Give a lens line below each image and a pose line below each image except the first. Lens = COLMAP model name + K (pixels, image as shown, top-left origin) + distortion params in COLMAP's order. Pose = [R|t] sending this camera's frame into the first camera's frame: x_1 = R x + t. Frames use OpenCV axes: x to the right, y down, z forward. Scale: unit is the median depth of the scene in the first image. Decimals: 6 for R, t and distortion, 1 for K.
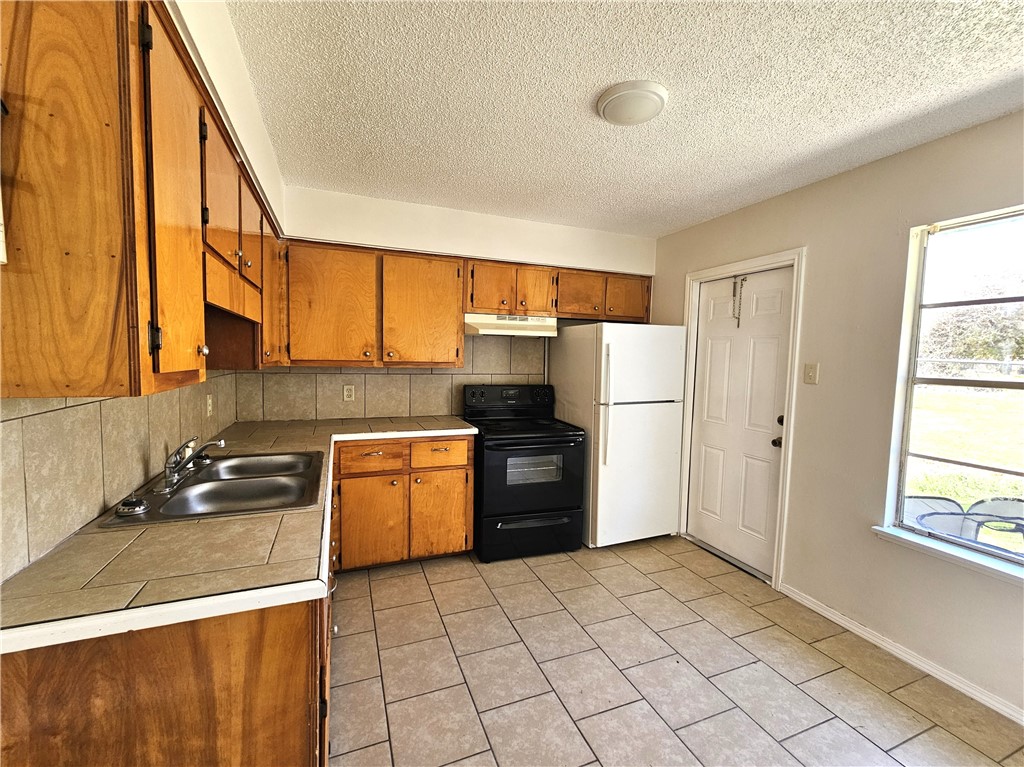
lens RADIAL K [[424.9, 0, 517.9], [0, 424.9, 383.4], [0, 0, 1]] dist [0.000268, 0.001463]
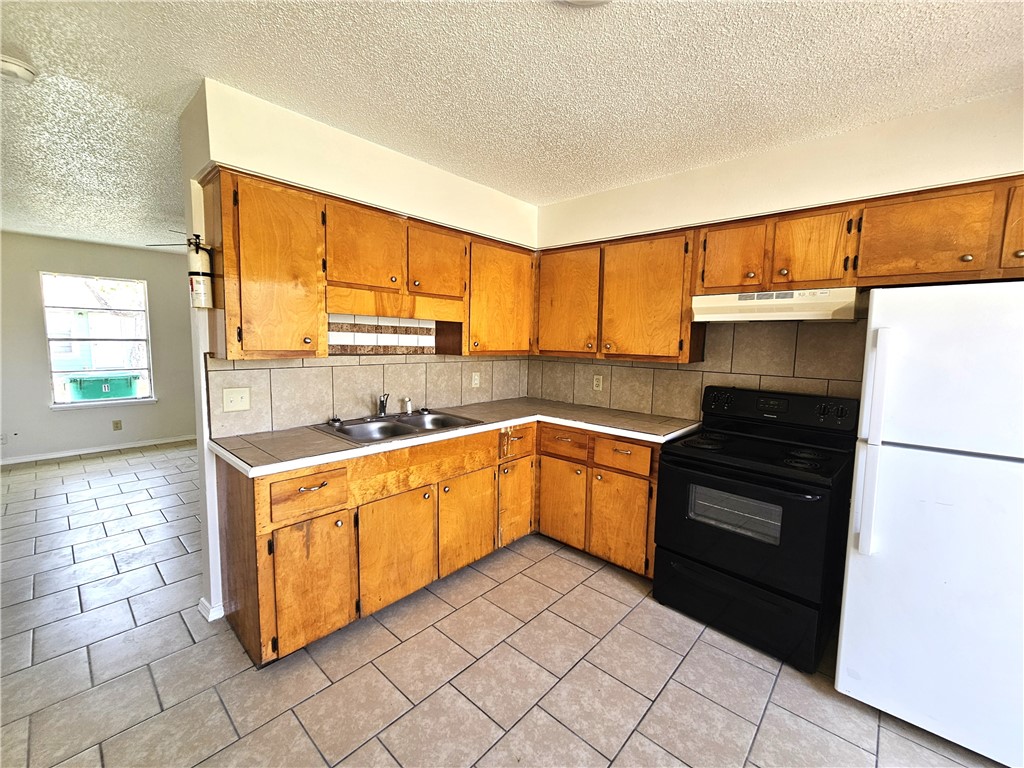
lens RADIAL K [[424.9, 0, 510.4], [0, 424.9, 382.3], [0, 0, 1]] dist [0.000268, 0.001463]
pose [[0.443598, 0.081639, -0.892500, 0.490740], [-0.072743, 0.995837, 0.054936, -0.022477], [0.893269, 0.040554, 0.447690, 0.359627]]
